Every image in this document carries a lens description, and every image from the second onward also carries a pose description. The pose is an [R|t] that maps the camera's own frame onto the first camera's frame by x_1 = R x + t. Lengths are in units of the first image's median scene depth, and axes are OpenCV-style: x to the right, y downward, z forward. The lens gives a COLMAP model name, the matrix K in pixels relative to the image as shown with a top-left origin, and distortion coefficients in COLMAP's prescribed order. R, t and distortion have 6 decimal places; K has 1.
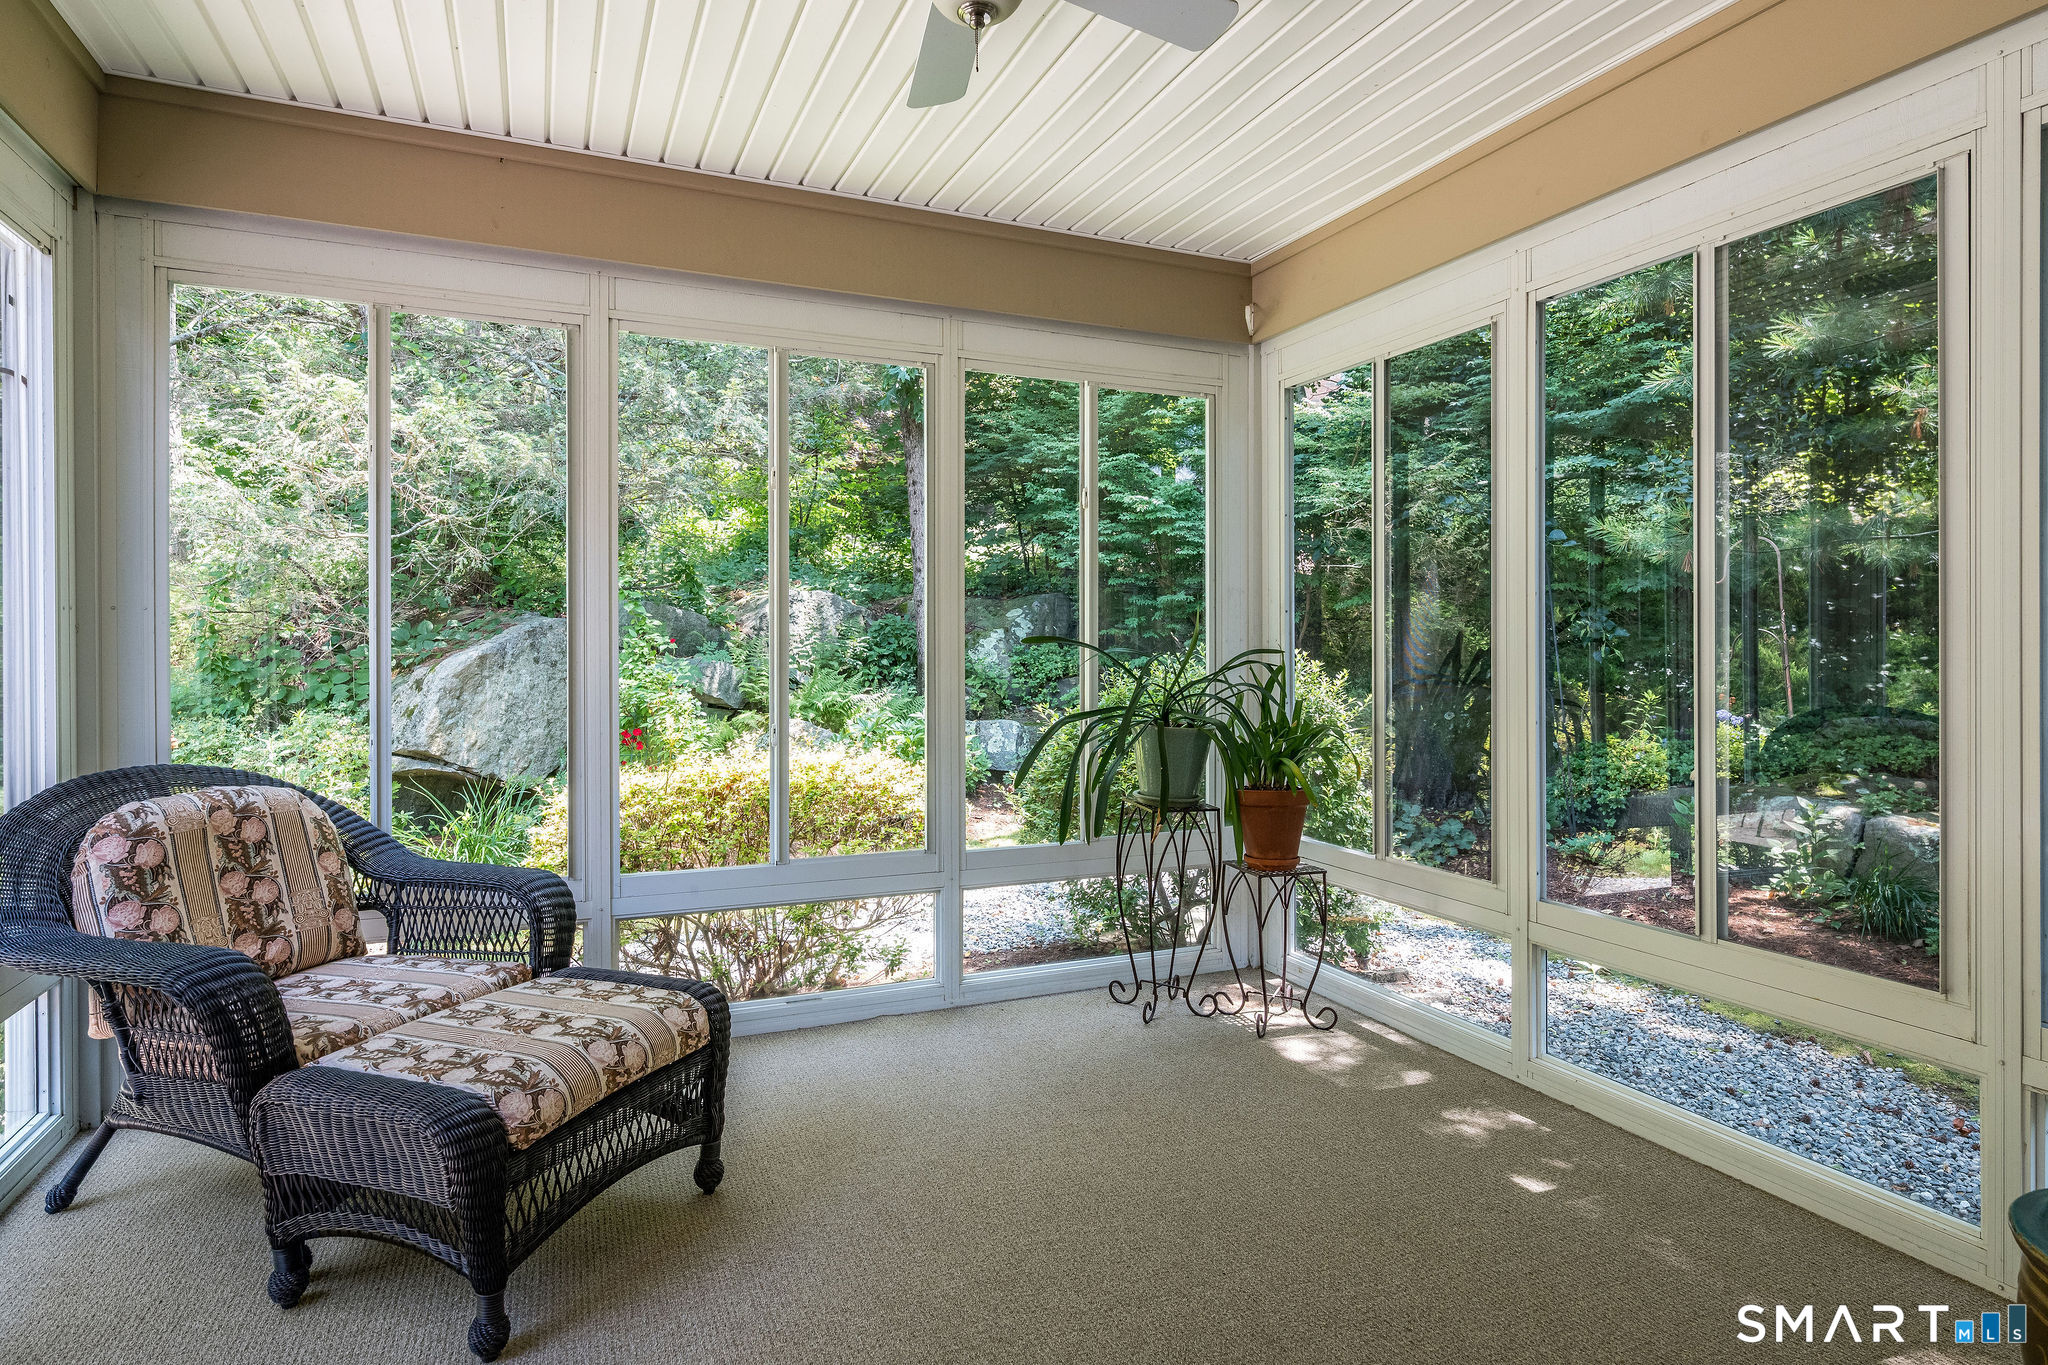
lens RADIAL K [[1120.4, 0, 1023.5], [0, 1120.4, 652.8], [0, 0, 1]] dist [-0.000996, -0.001240]
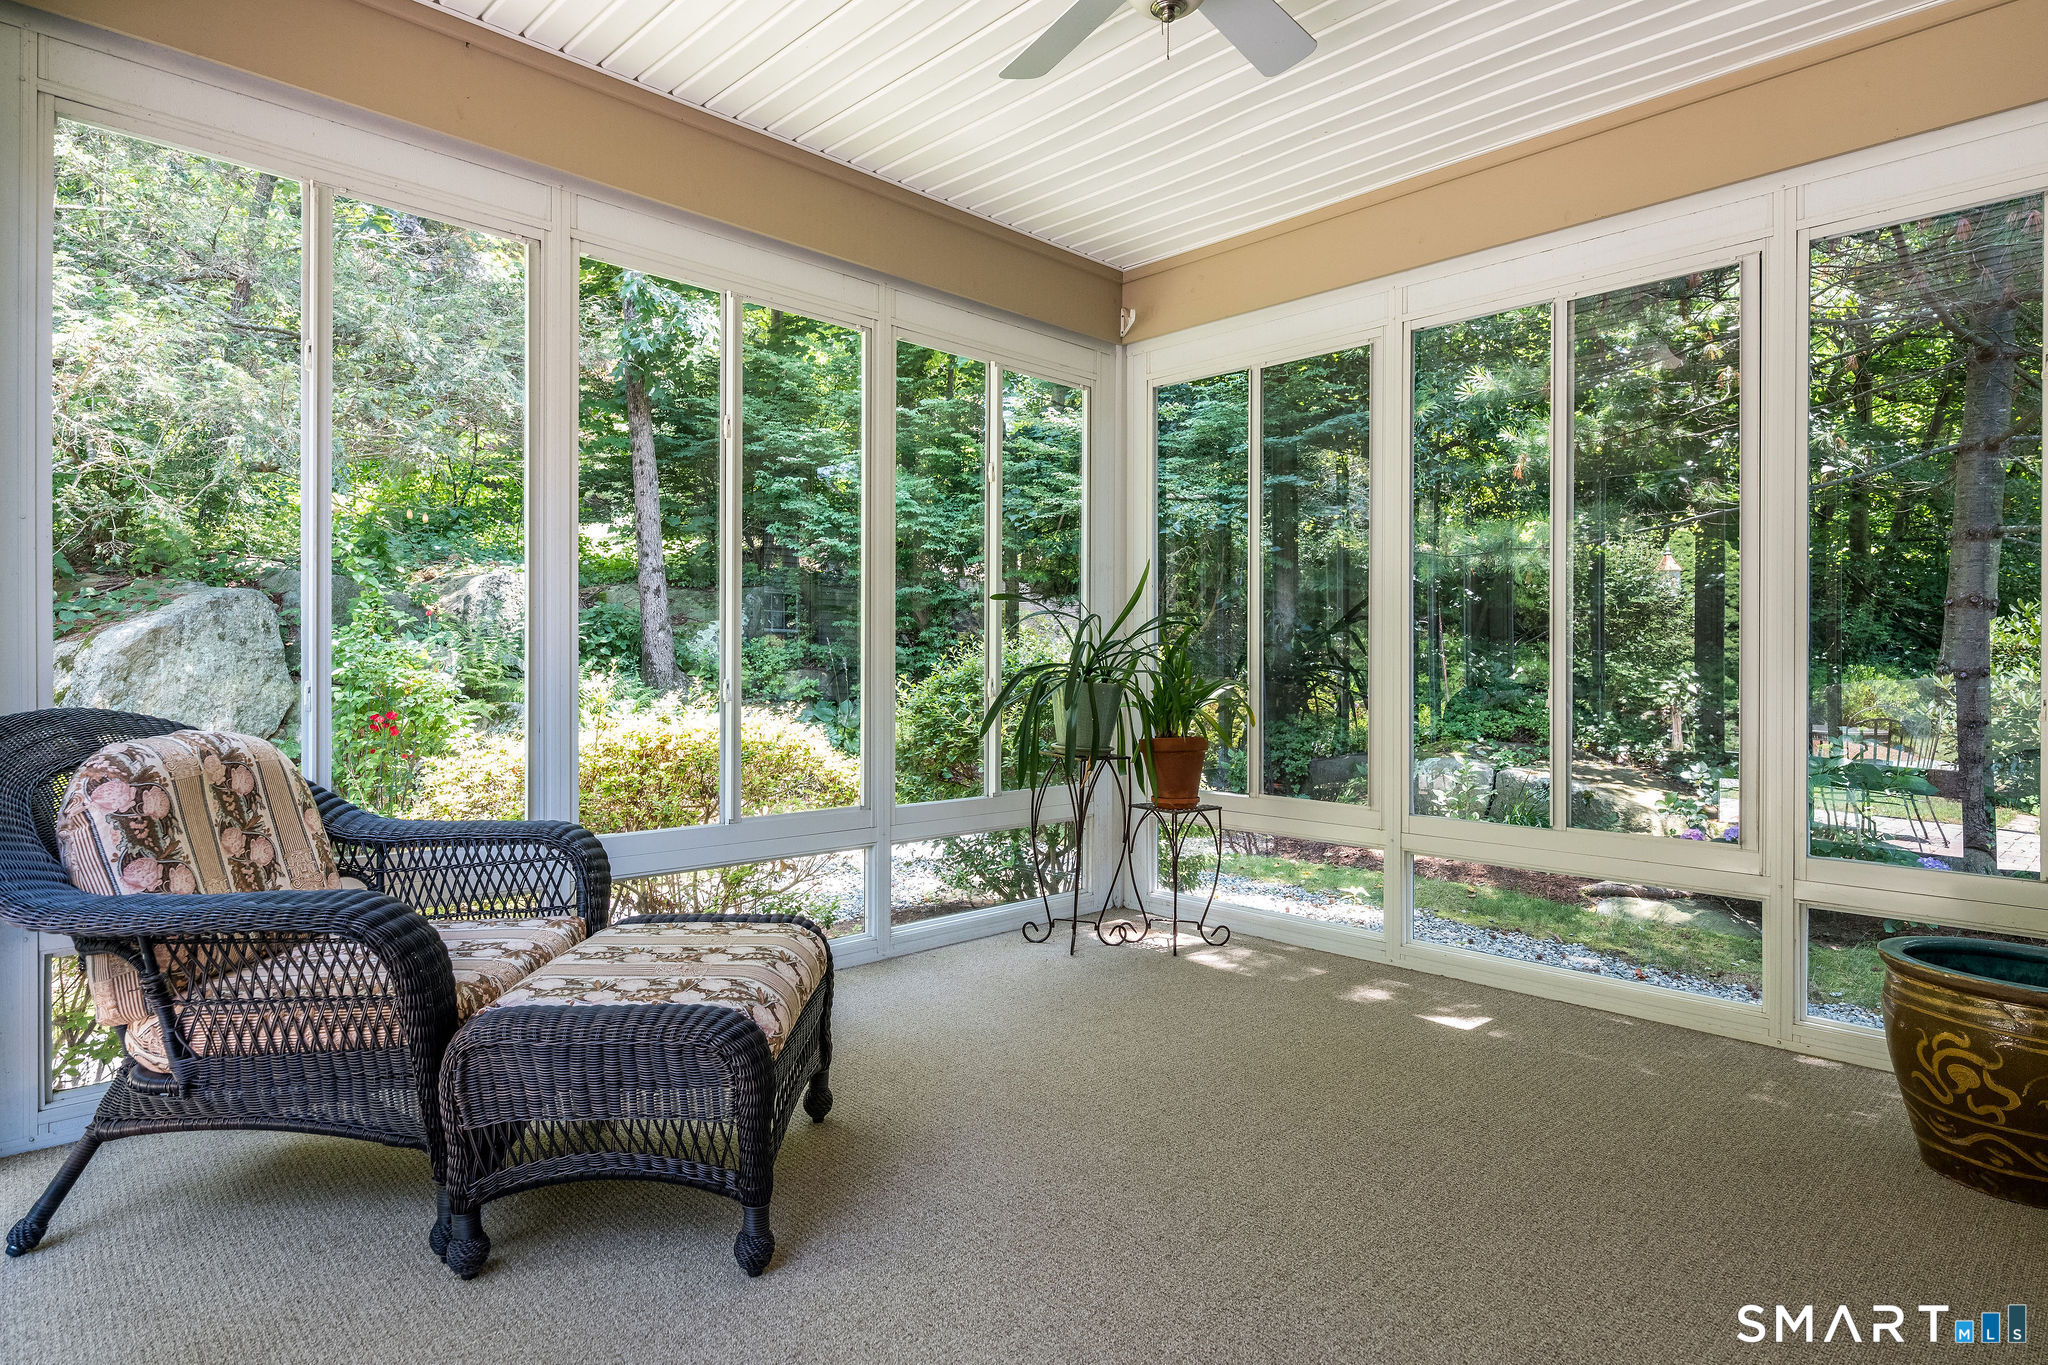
lens RADIAL K [[1116.0, 0, 1029.0], [0, 1116.0, 669.3], [0, 0, 1]] dist [-0.001574, -0.000456]
pose [[0.934834, 0.003896, 0.355063, -0.368335], [-0.004749, 0.999988, 0.001531, 0.059967], [-0.355053, -0.003117, 0.934841, 0.000390]]
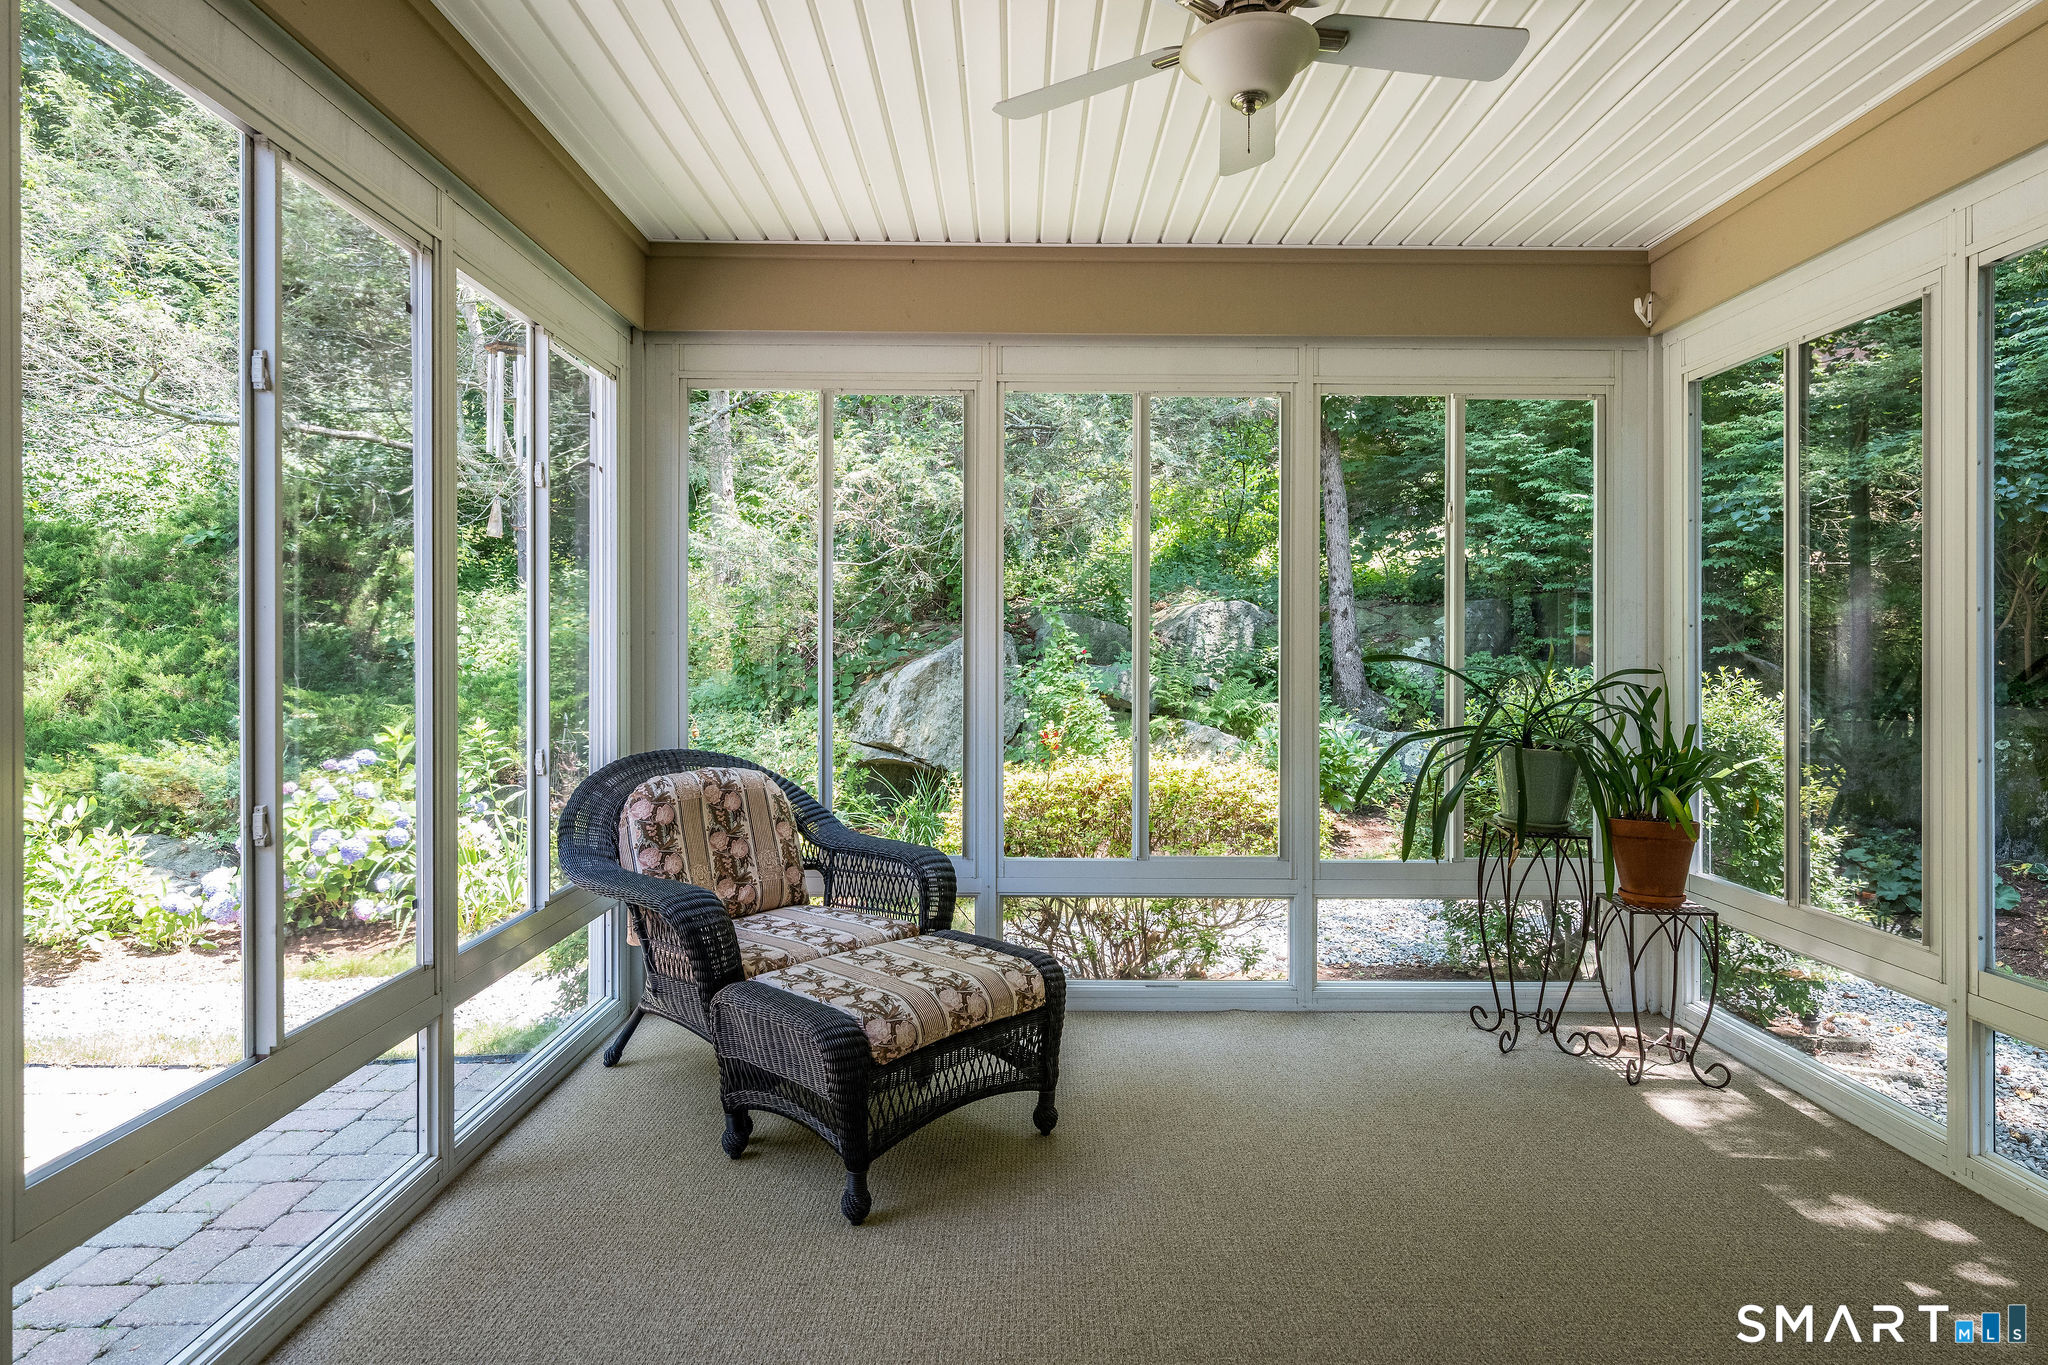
lens RADIAL K [[1115.1, 0, 1021.1], [0, 1115.1, 651.5], [0, 0, 1]] dist [0.001136, -0.003341]
pose [[0.919130, 0.003552, -0.393938, 0.121696], [-0.005275, 0.999981, -0.003289, -0.013693], [0.393918, 0.005101, 0.919131, -0.064793]]
